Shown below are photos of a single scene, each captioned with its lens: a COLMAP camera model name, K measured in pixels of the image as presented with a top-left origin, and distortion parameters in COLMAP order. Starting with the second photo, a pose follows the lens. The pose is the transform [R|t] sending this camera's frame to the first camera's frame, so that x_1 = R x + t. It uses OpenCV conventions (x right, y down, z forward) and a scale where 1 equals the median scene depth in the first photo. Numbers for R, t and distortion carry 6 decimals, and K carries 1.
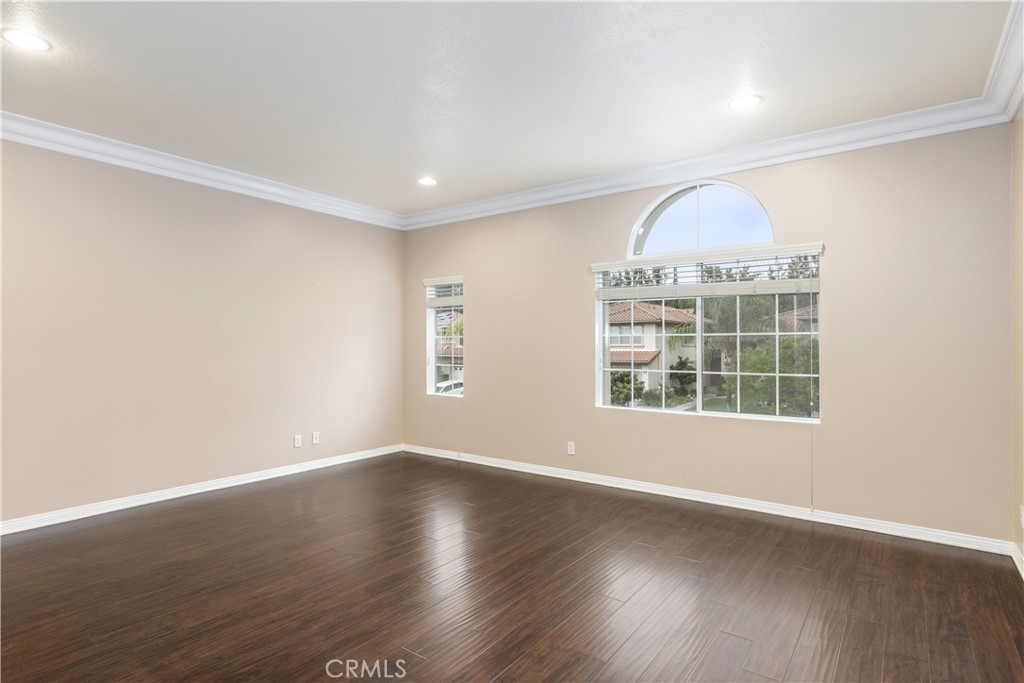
lens RADIAL K [[536.8, 0, 503.9], [0, 536.8, 340.4], [0, 0, 1]] dist [0.003556, 0.000071]
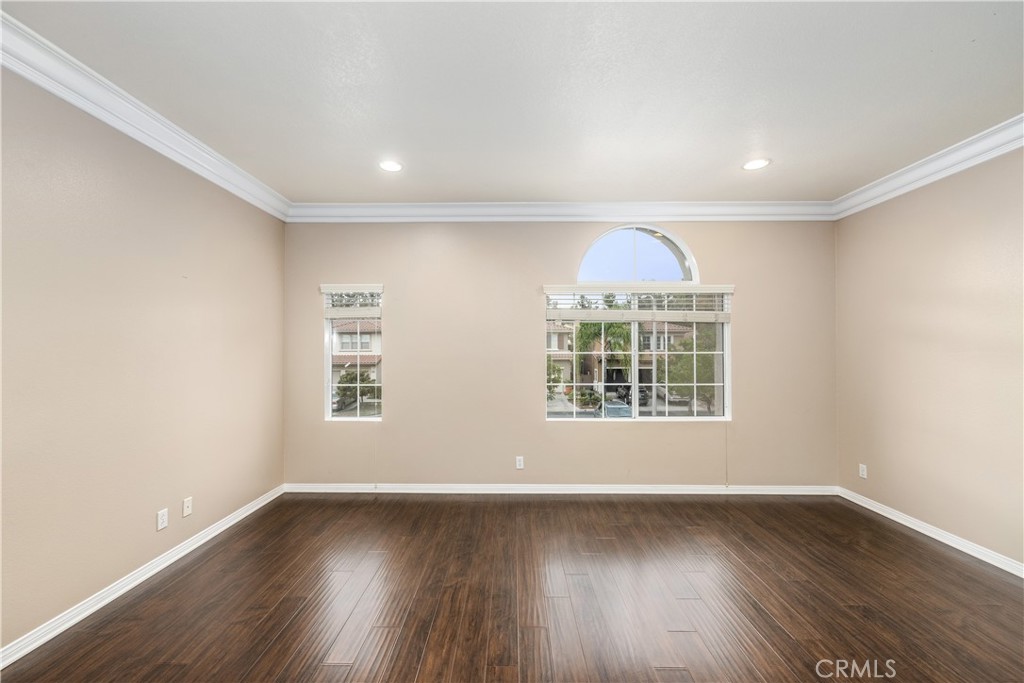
lens RADIAL K [[409.7, 0, 508.5], [0, 409.7, 345.2], [0, 0, 1]] dist [0.000245, -0.000078]
pose [[0.811462, 0.003580, 0.584395, -0.333085], [-0.003132, 0.999994, -0.001777, -0.021208], [-0.584397, -0.000389, 0.811467, 0.358621]]
